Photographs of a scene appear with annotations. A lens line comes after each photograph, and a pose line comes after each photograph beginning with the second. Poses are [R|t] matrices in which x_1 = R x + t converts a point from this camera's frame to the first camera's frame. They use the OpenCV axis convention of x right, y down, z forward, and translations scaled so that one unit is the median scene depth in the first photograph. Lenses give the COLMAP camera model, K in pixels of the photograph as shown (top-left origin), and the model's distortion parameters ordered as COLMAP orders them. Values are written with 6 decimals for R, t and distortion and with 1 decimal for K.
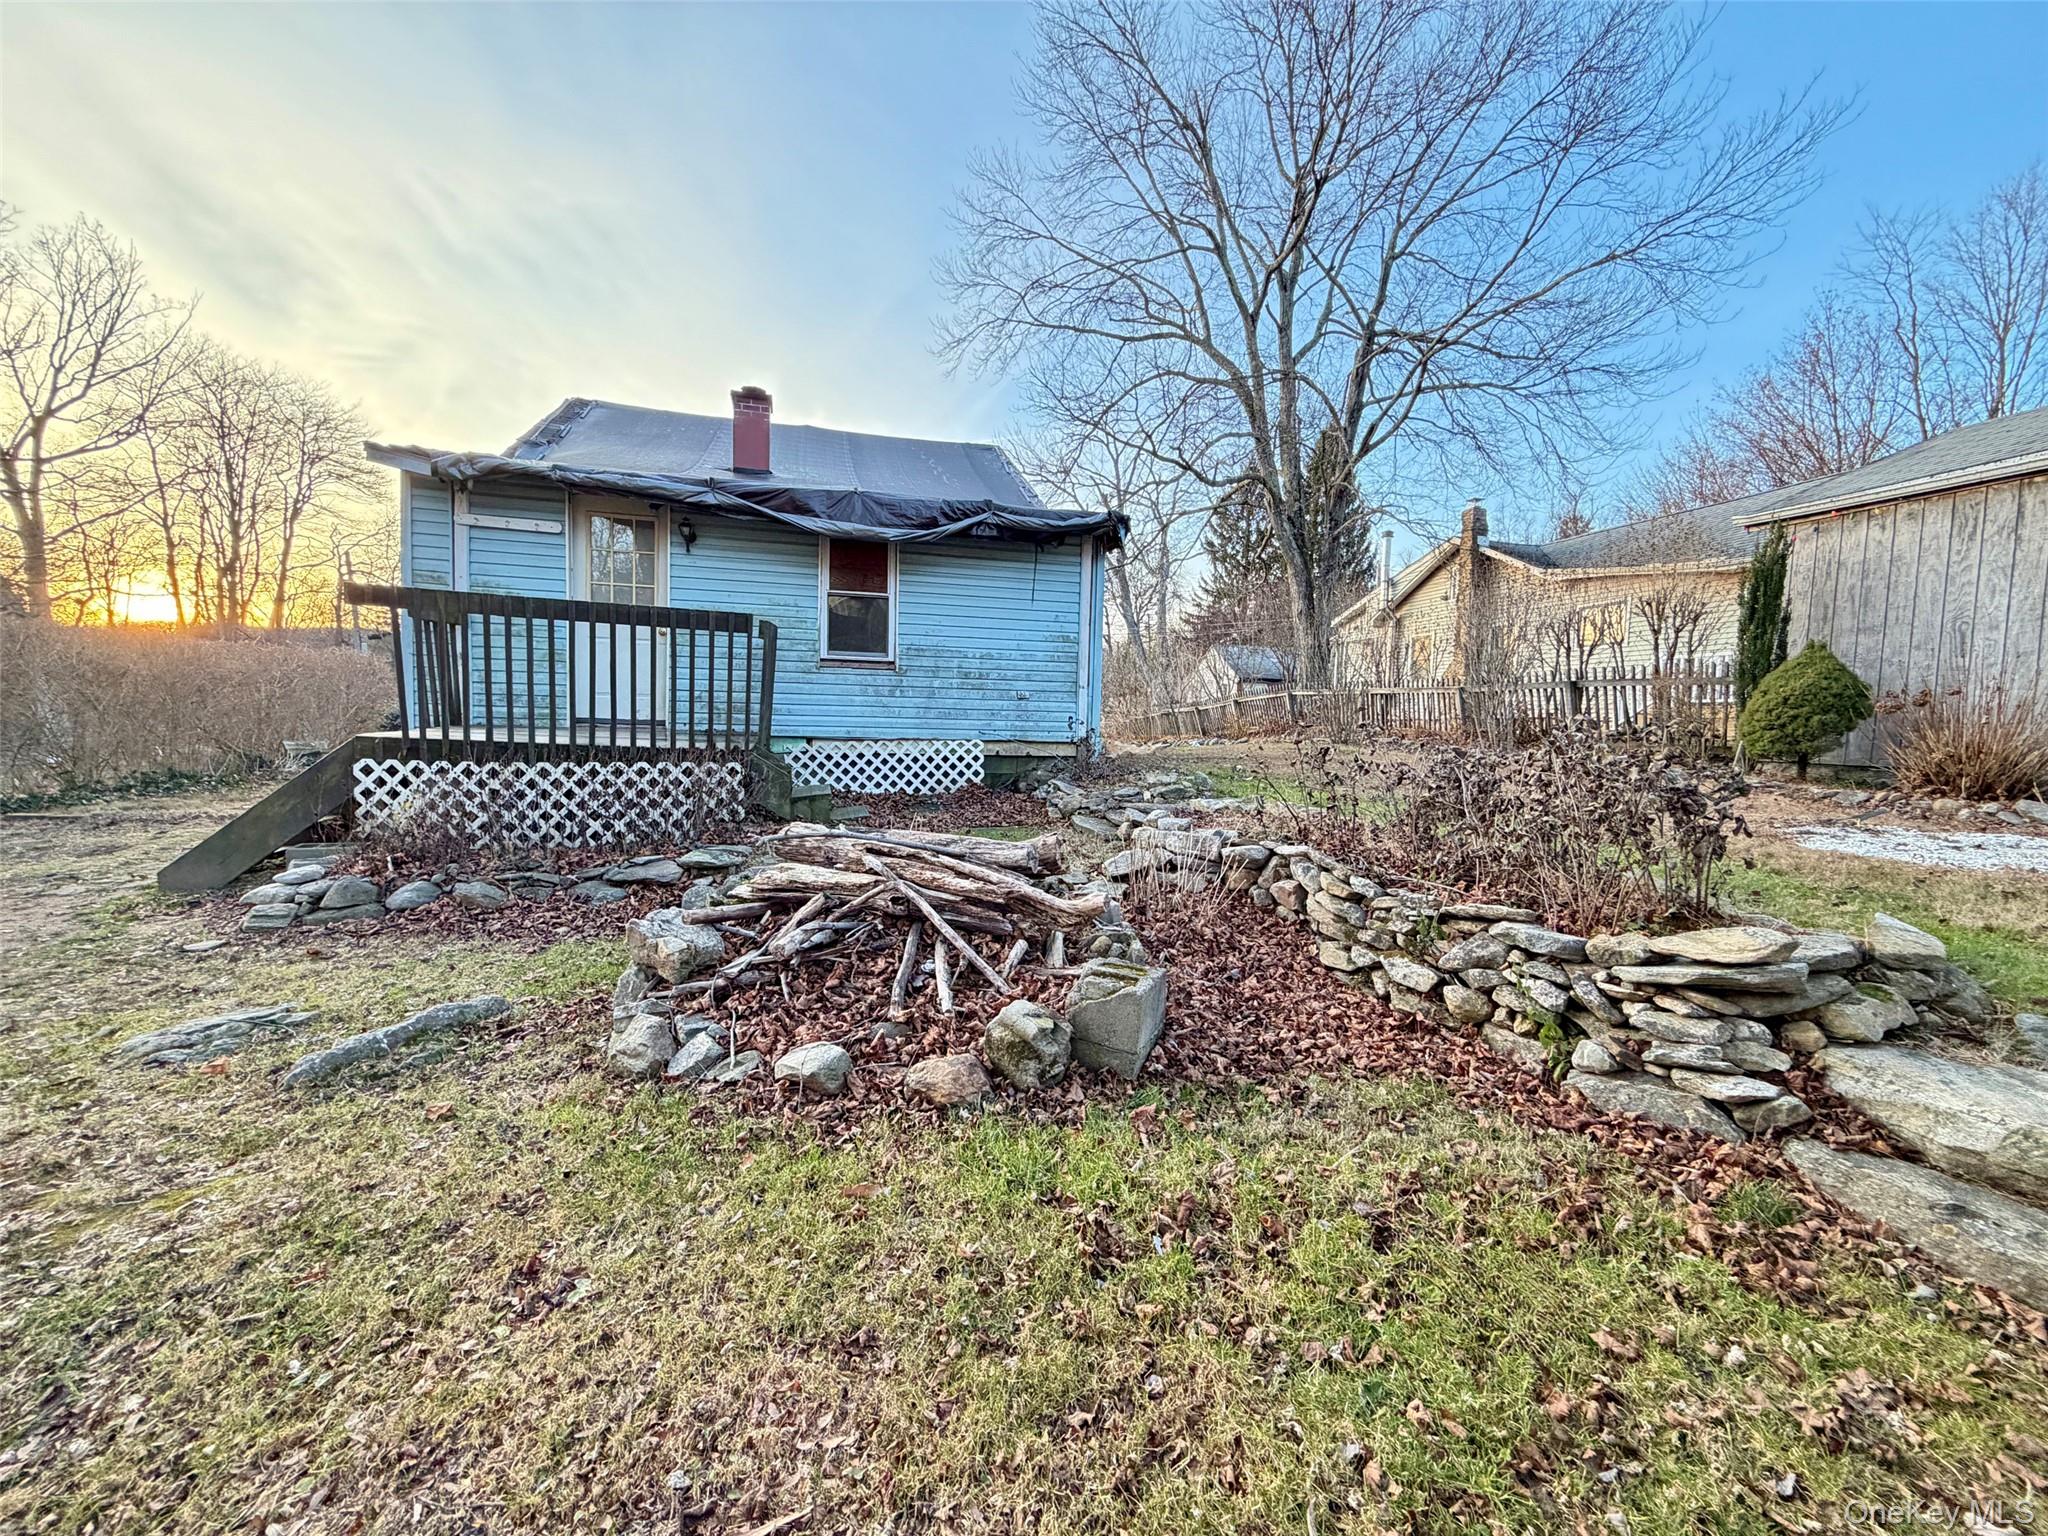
lens RADIAL K [[816.1, 0, 1021.9], [0, 816.1, 769.5], [0, 0, 1]] dist [-0.000741, 0.000166]
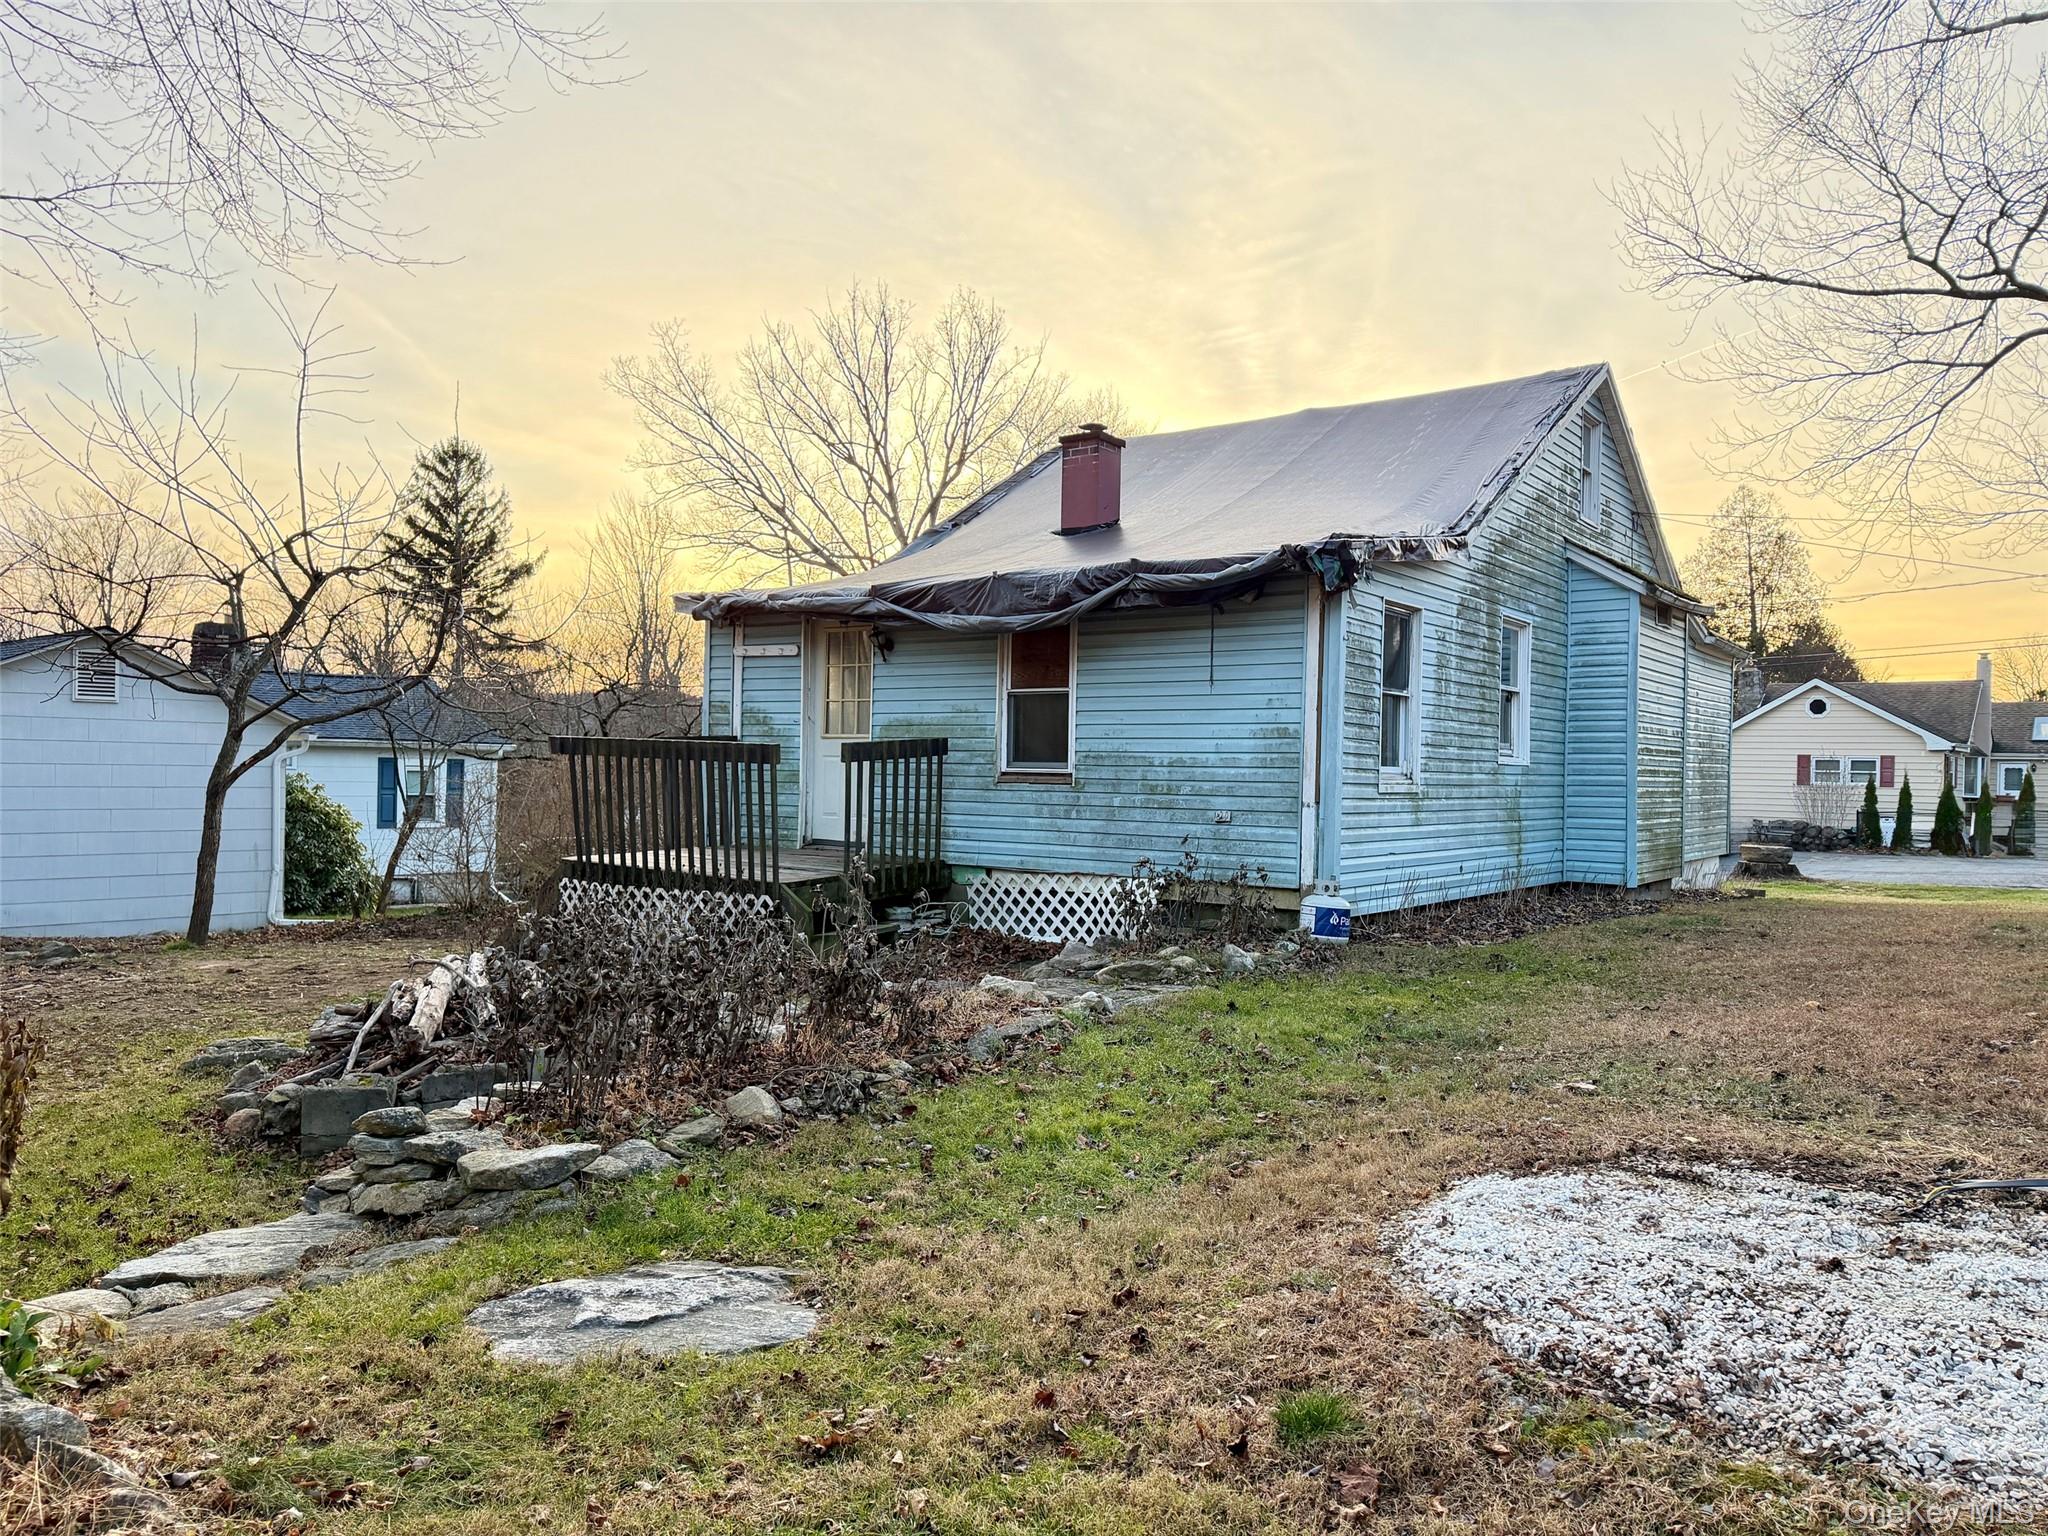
lens RADIAL K [[1417.9, 0, 1032.2], [0, 1417.9, 772.0], [0, 0, 1]] dist [0.080234, -0.065802]
pose [[0.639587, -0.014085, -0.768590, 0.861444], [-0.047384, 0.997209, -0.057705, -0.053927], [0.767257, 0.073326, 0.637134, 0.107760]]
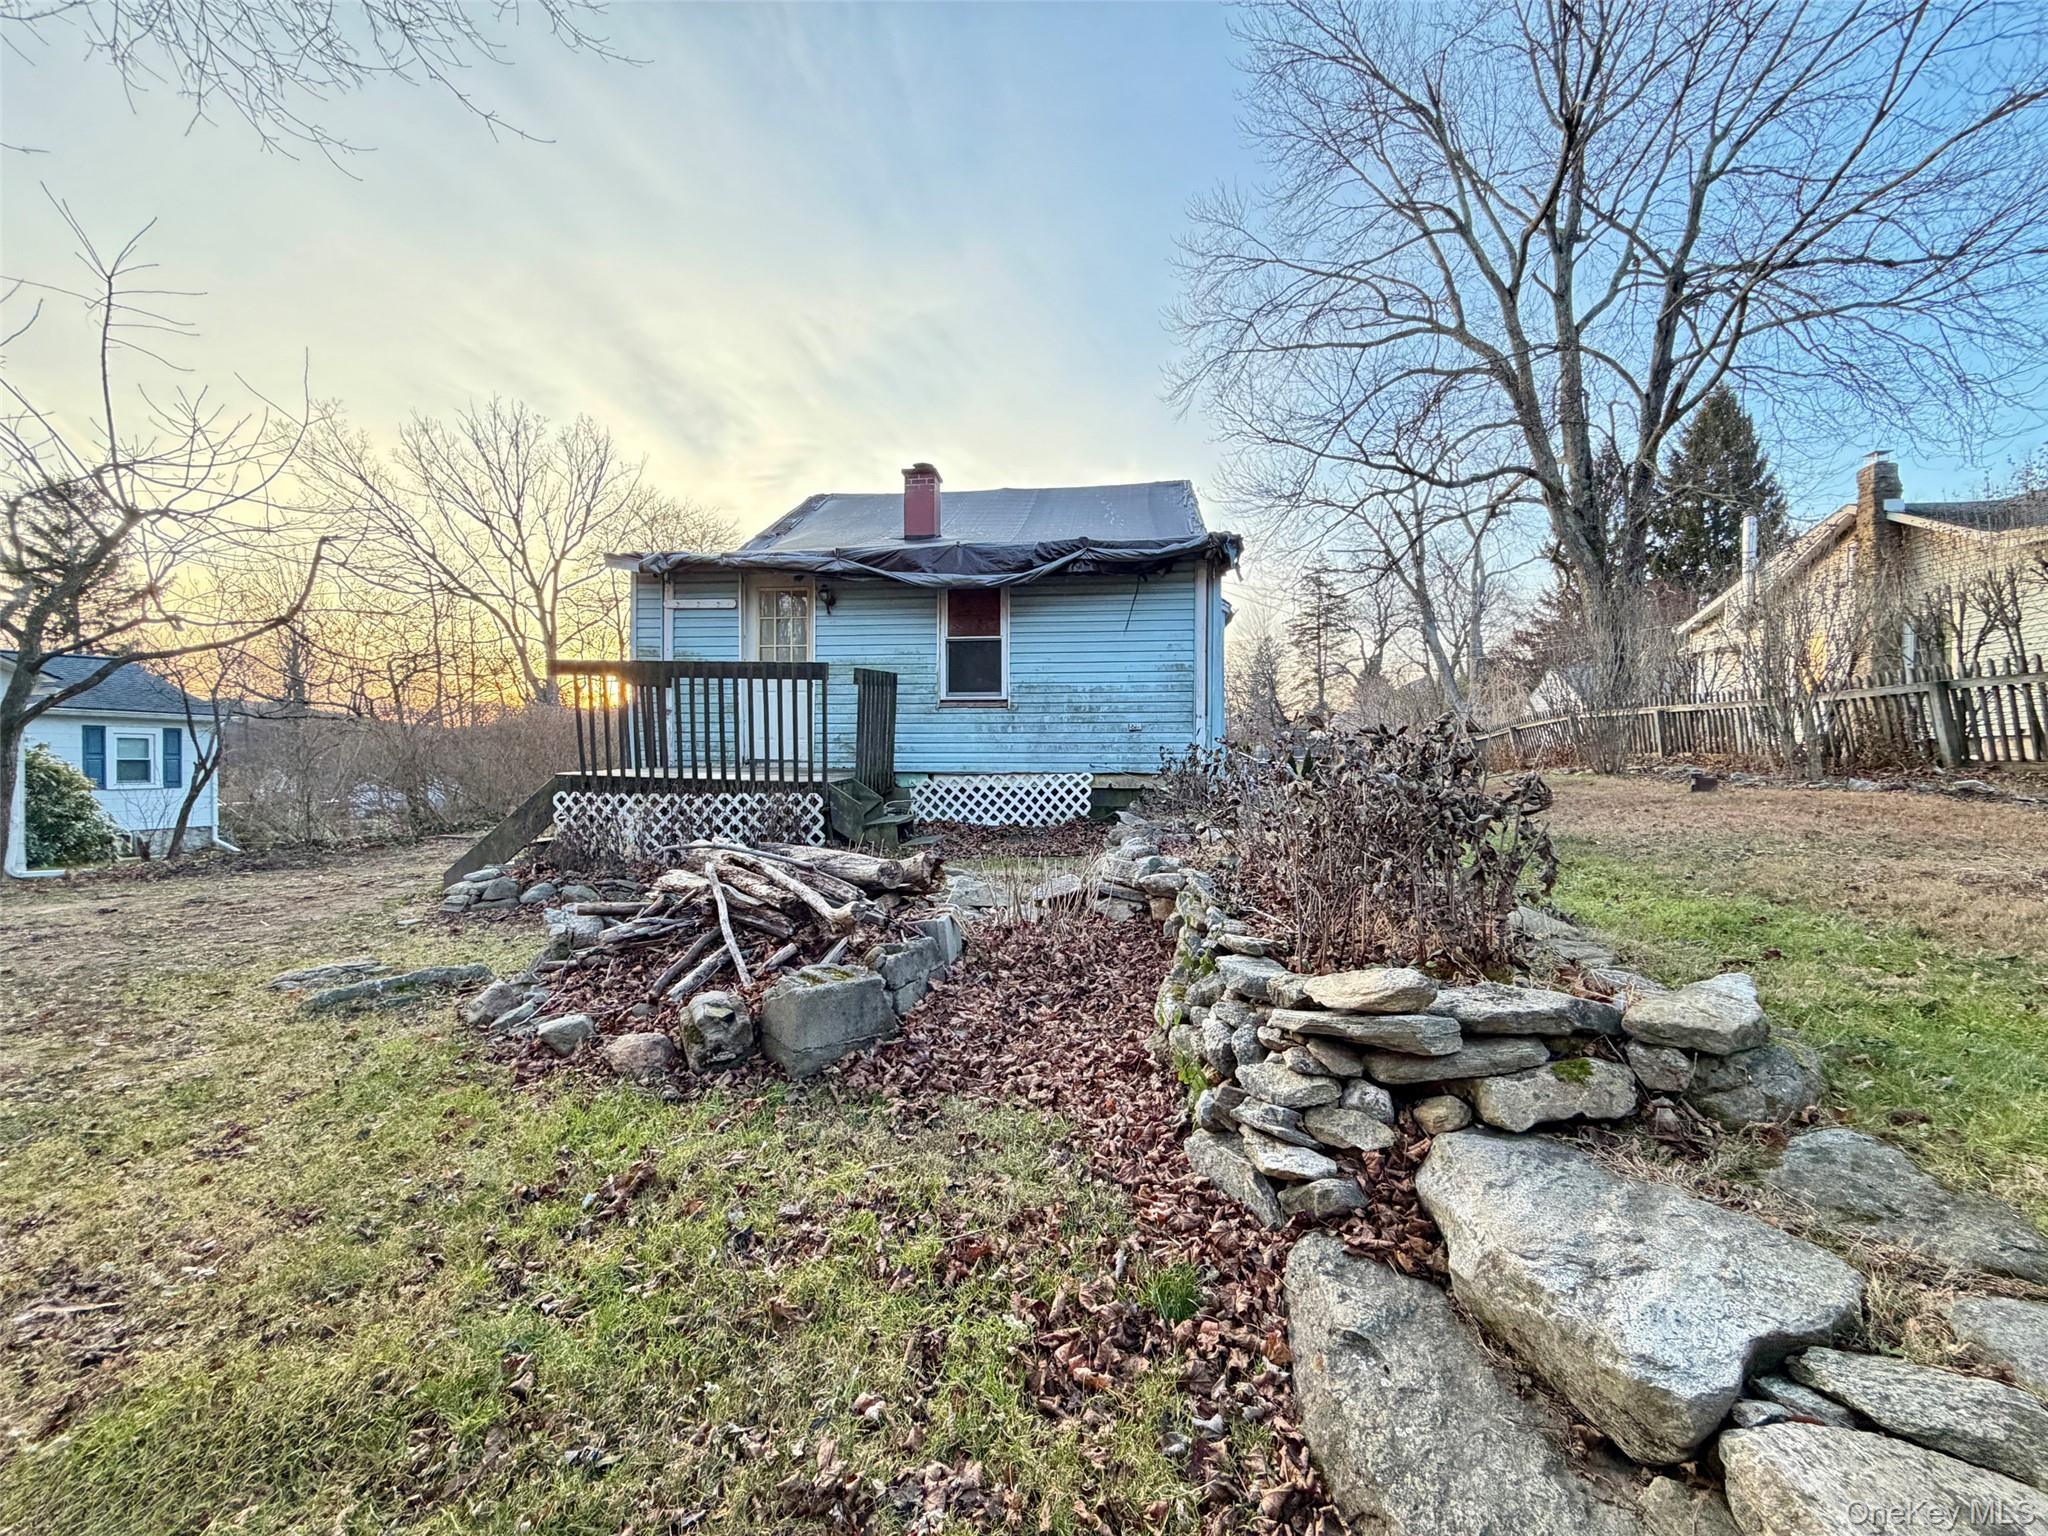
lens RADIAL K [[816.1, 0, 1018.4], [0, 816.1, 770.0], [0, 0, 1]] dist [-0.000741, 0.000166]
pose [[0.928143, -0.017678, -0.371803, 0.246650], [-0.001975, 0.998624, -0.052411, 0.013182], [0.372218, 0.049379, 0.926831, 0.037124]]
